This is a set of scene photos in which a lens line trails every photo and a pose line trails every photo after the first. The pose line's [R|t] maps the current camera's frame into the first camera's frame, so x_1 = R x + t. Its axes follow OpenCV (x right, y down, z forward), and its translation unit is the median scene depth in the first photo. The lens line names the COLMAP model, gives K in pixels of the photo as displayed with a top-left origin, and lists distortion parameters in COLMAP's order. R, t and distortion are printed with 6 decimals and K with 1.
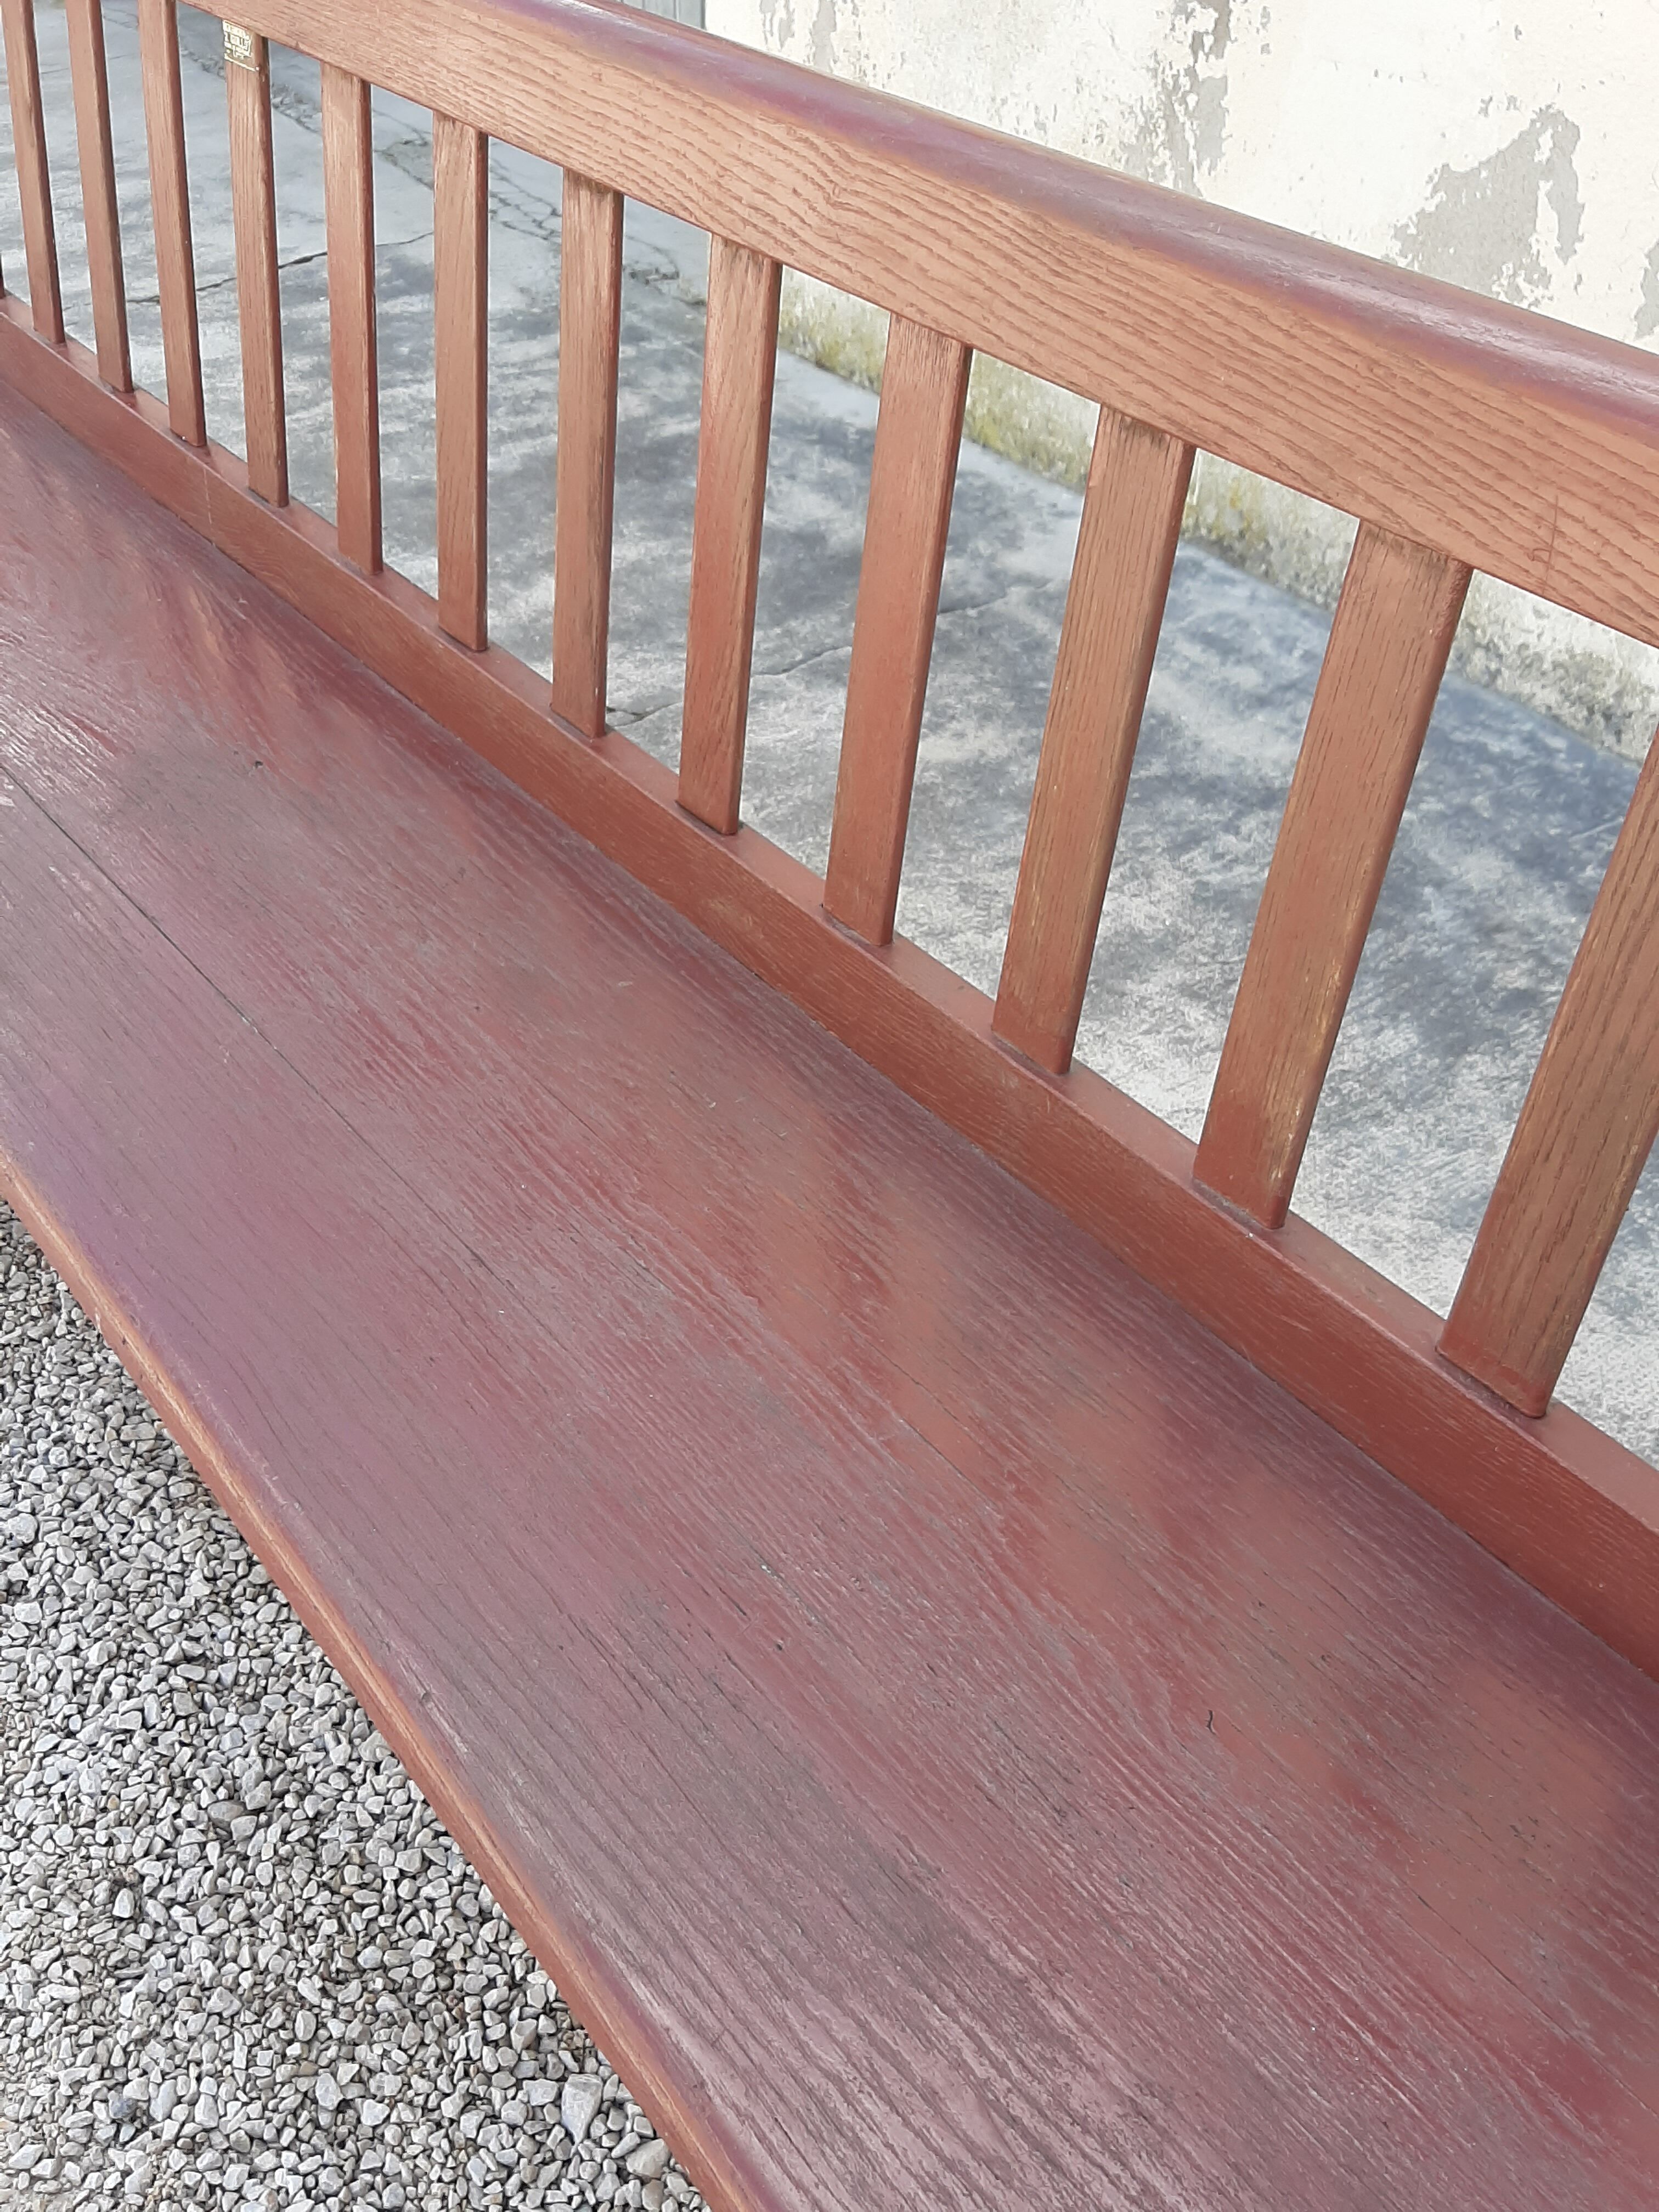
lens RADIAL K [[2058.7, 0, 820.5], [0, 2058.7, 1052.7], [0, 0, 1]] dist [0.101863, -0.194267]
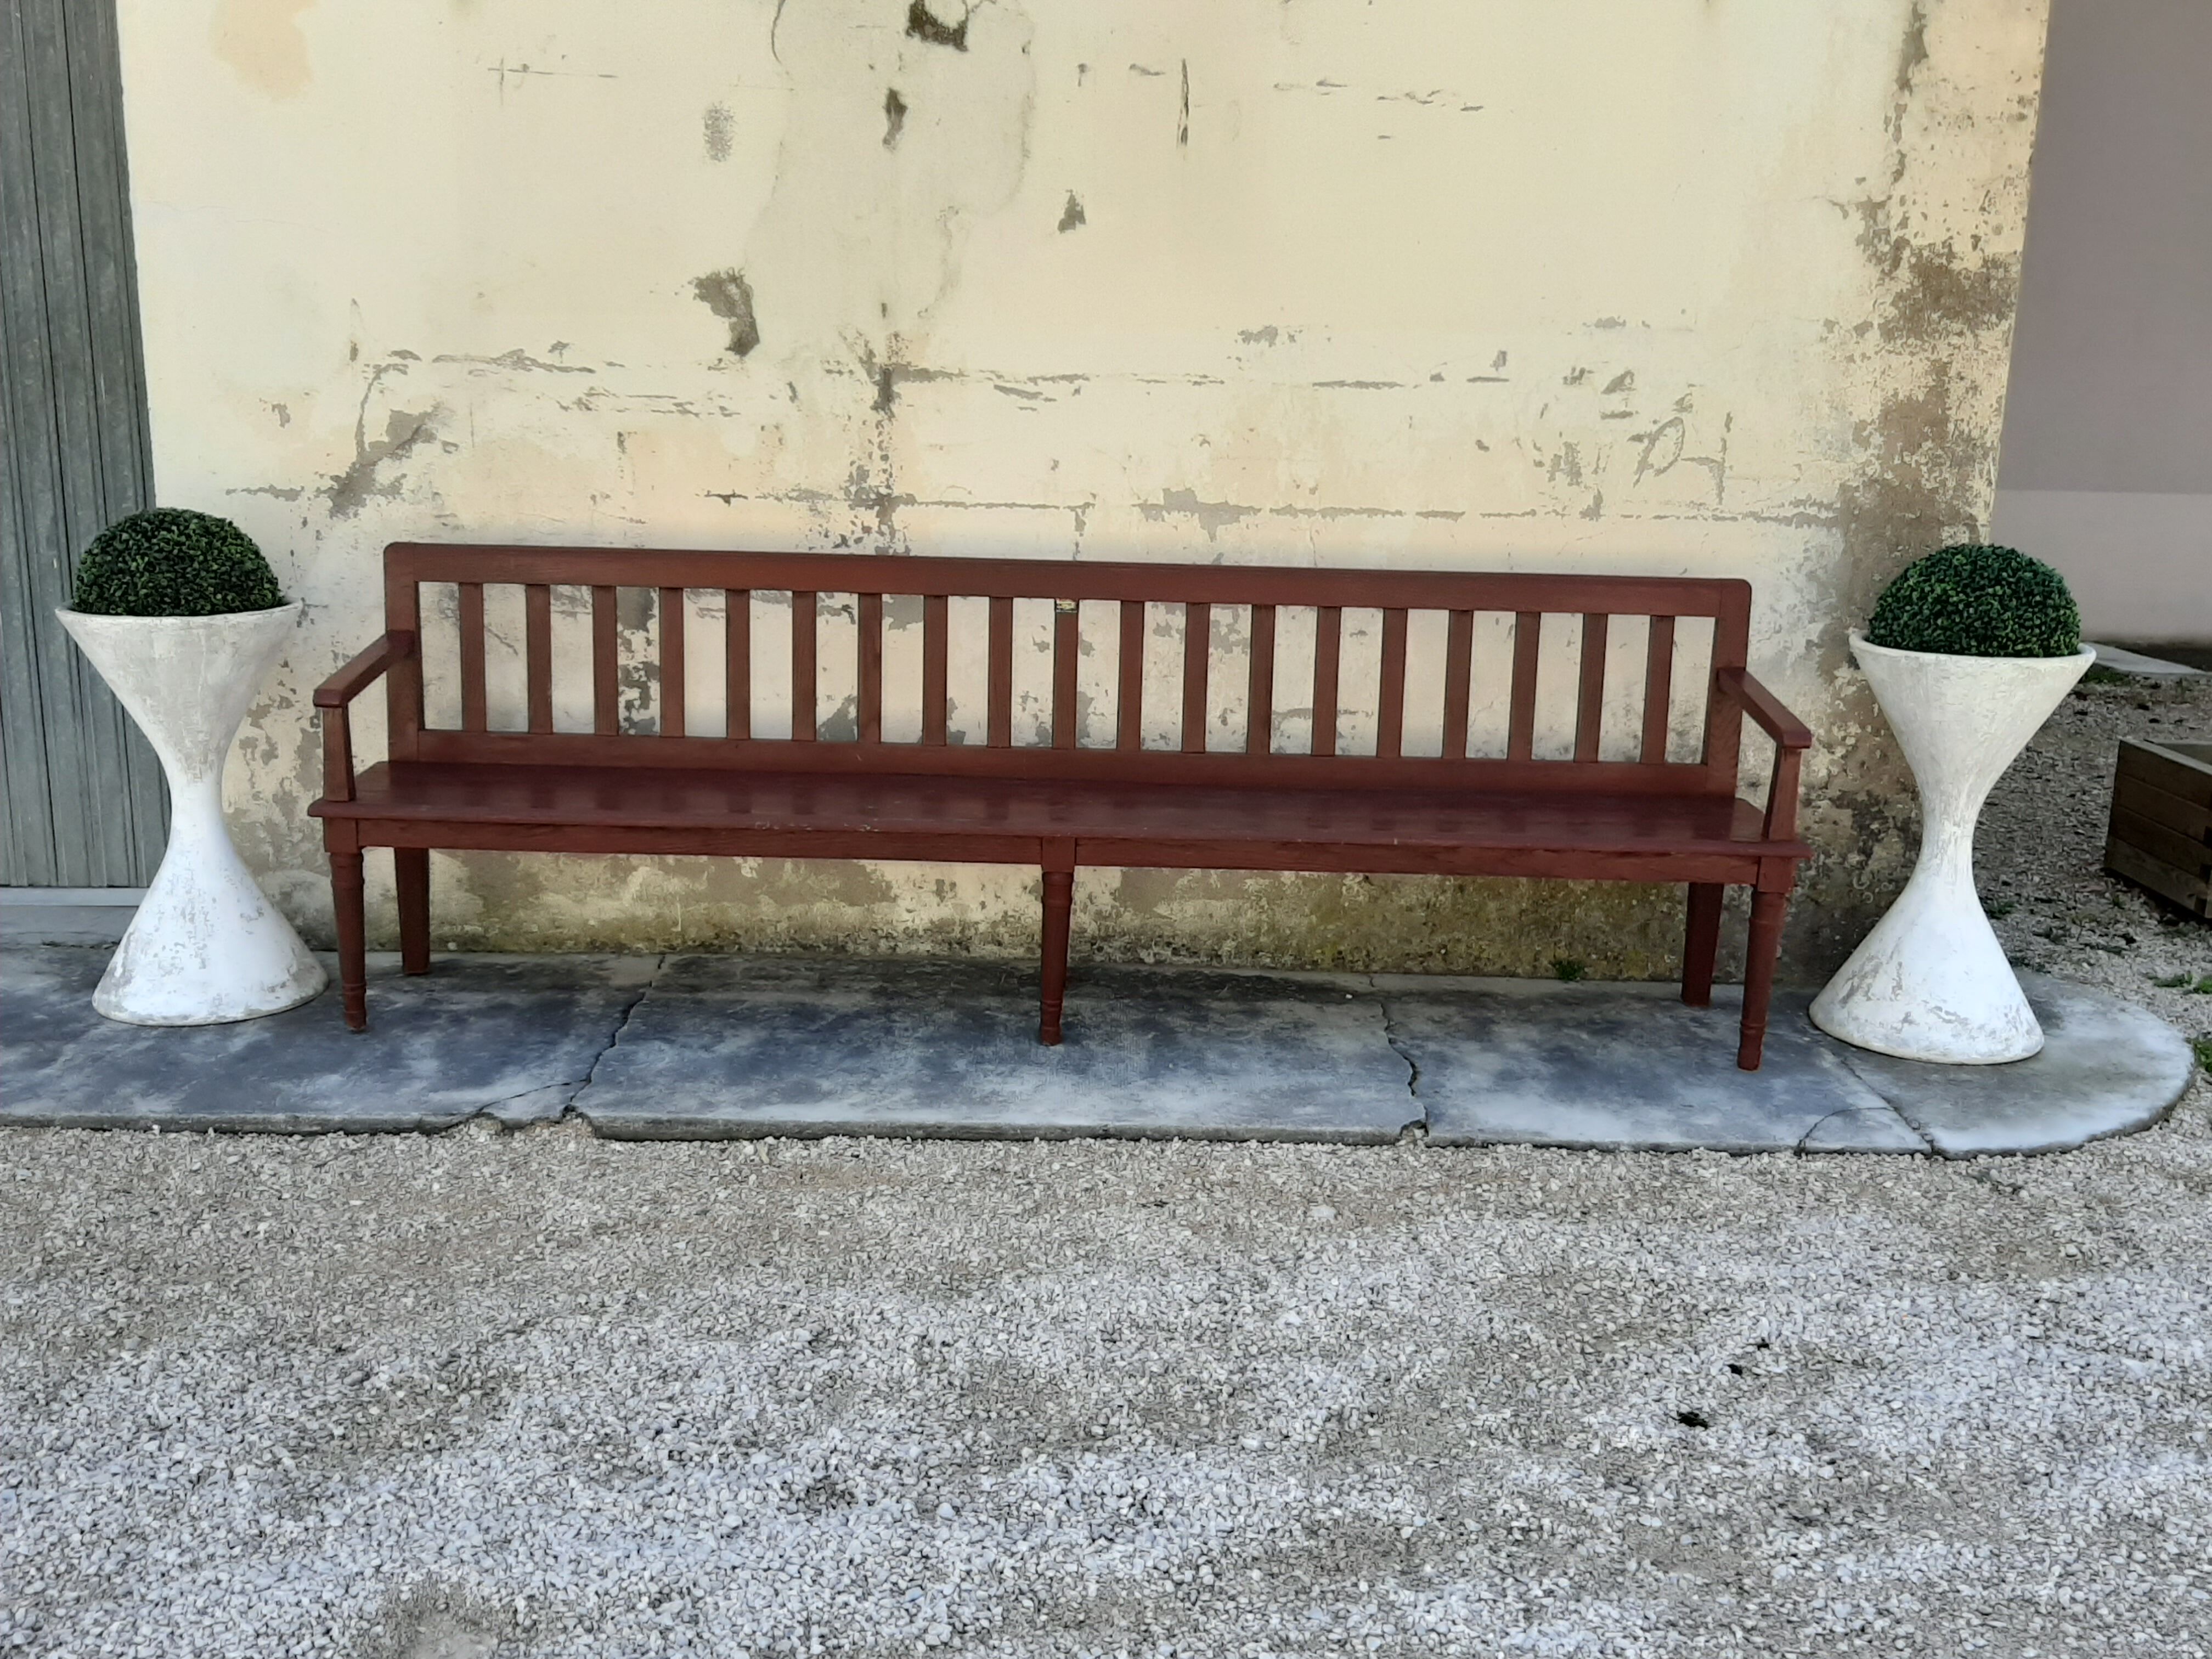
lens RADIAL K [[2086.0, 0, 1063.9], [0, 2086.0, 836.8], [0, 0, 1]] dist [0.095287, -0.187348]
pose [[0.605773, -0.200850, 0.769869, -1.247170], [0.487674, 0.858273, -0.159814, 0.145247], [-0.628660, 0.472256, 0.617868, -0.450845]]
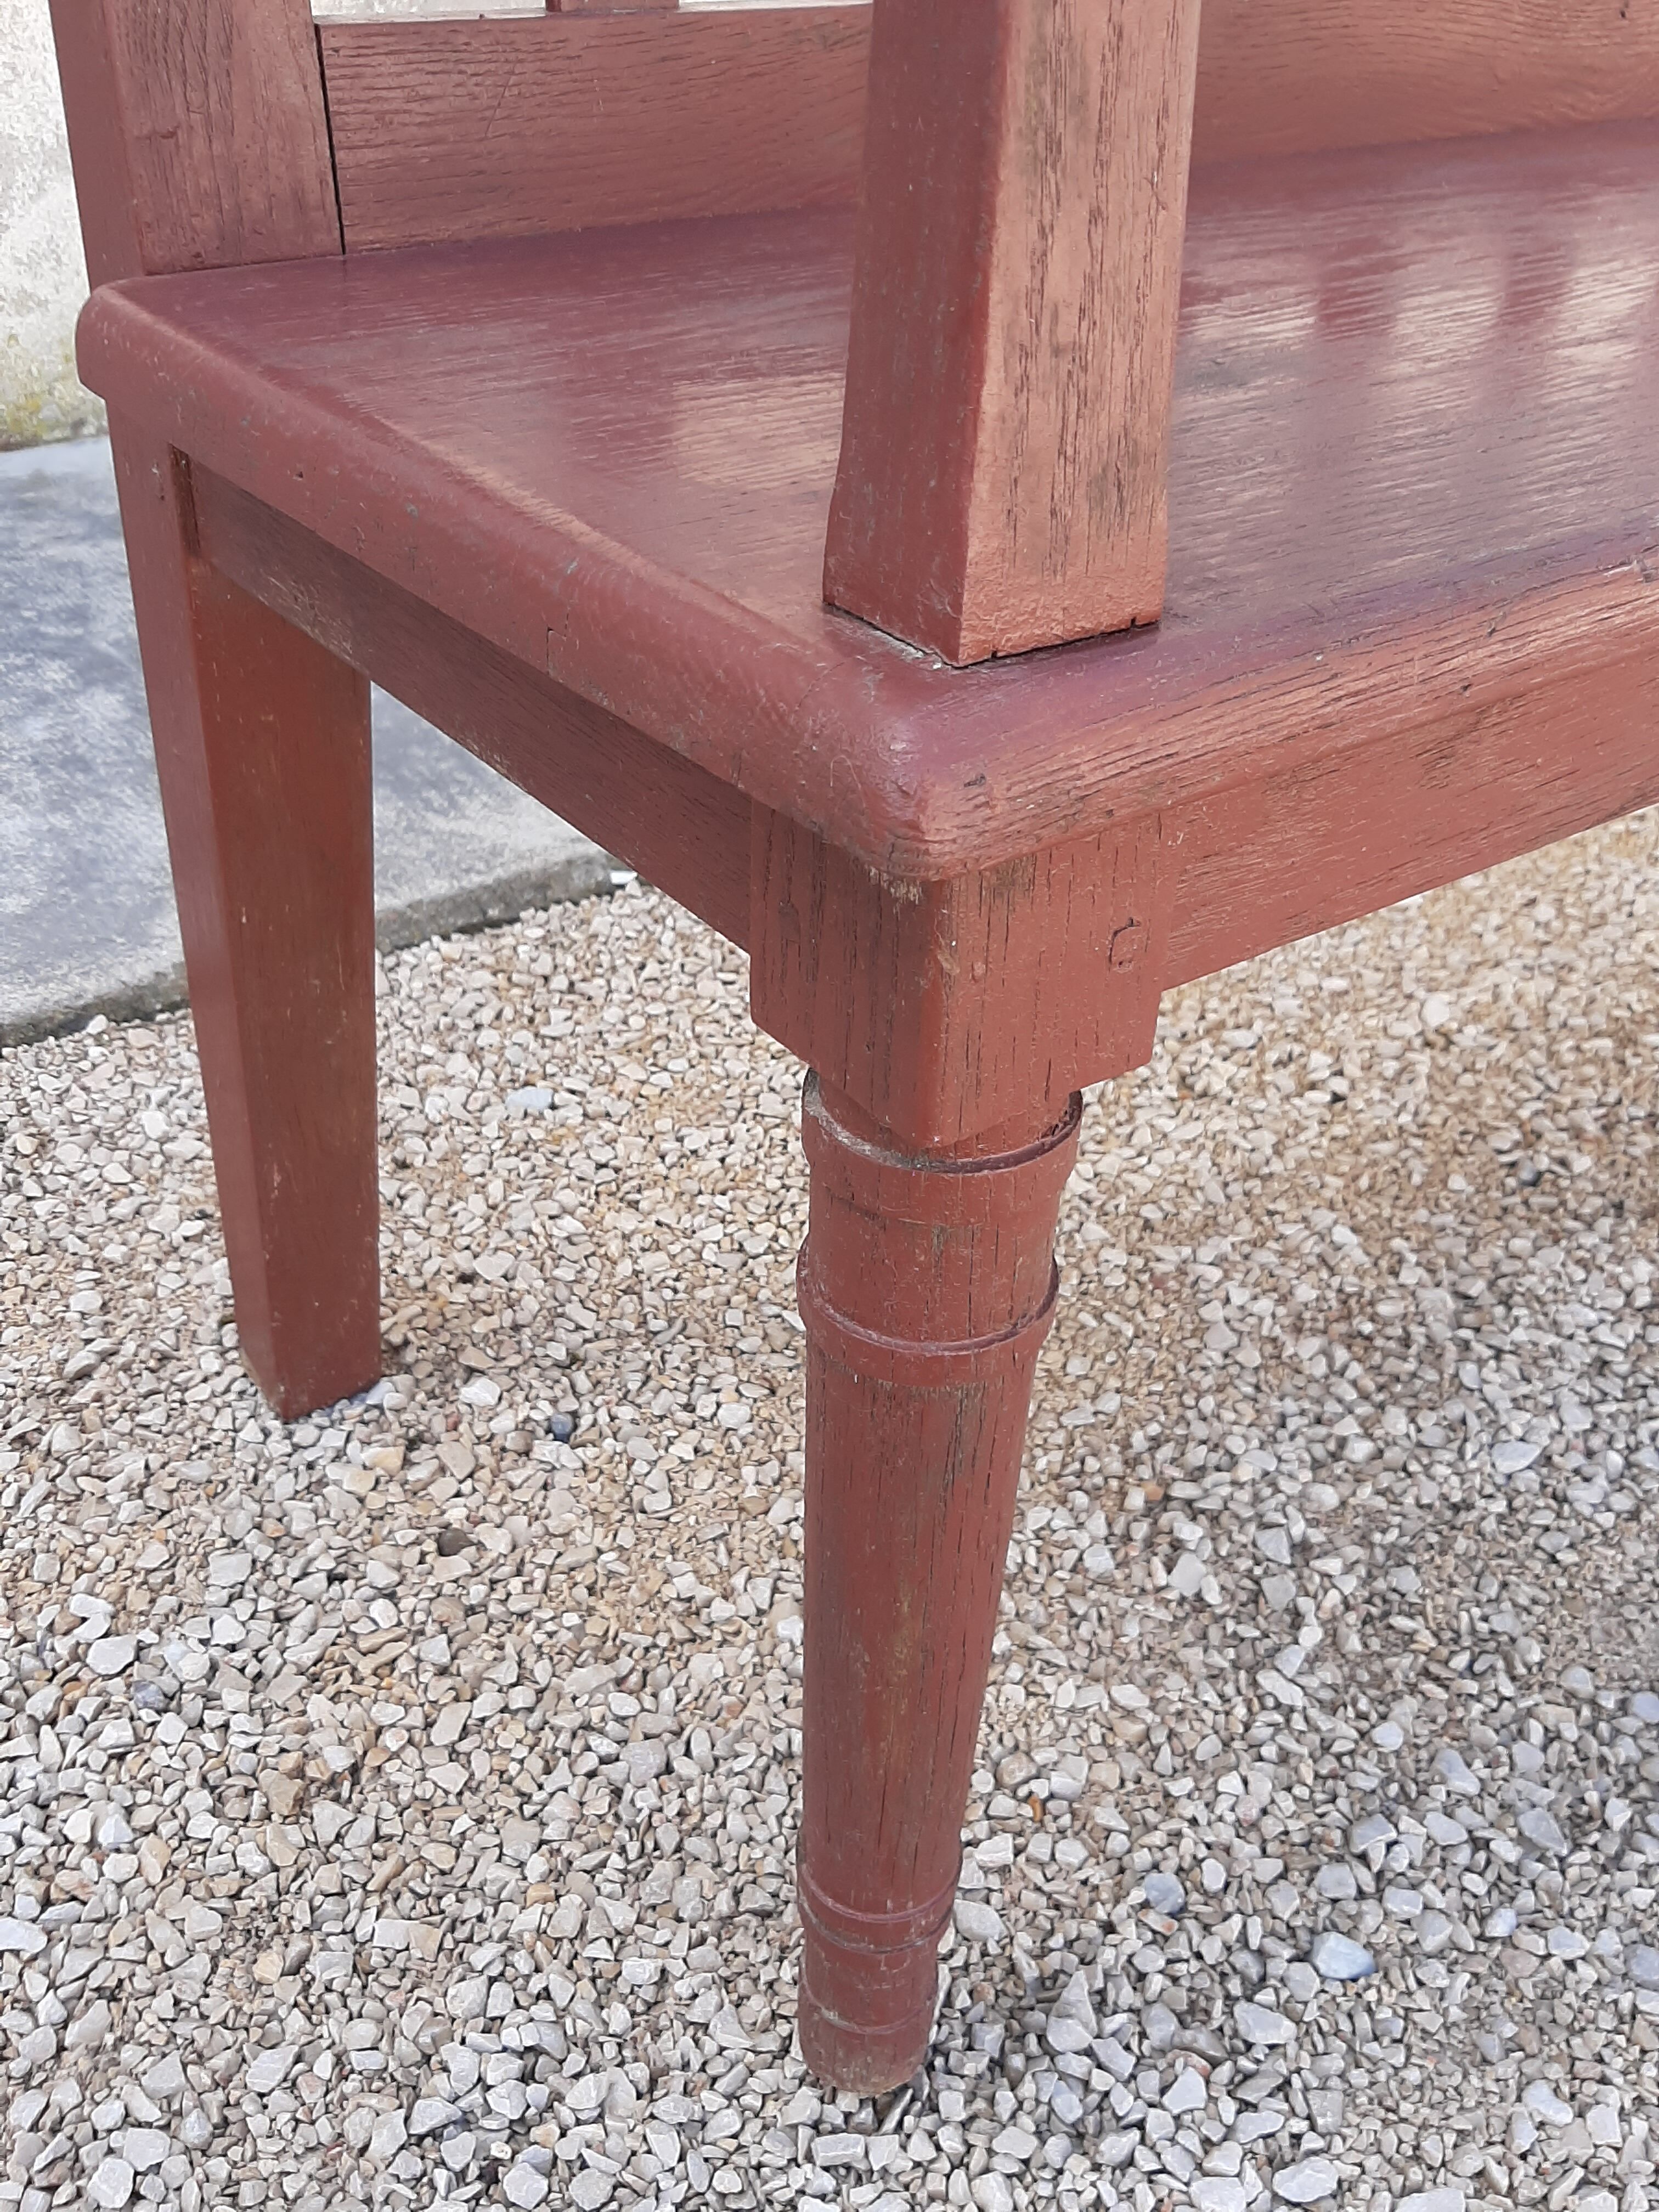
lens RADIAL K [[2101.9, 0, 839.5], [0, 2101.9, 992.0], [0, 0, 1]] dist [0.219381, -0.811283]
pose [[0.025325, -0.521719, 0.852741, -0.938083], [0.589002, 0.697018, 0.408953, -0.499526], [-0.807734, 0.491910, 0.324946, 1.013424]]
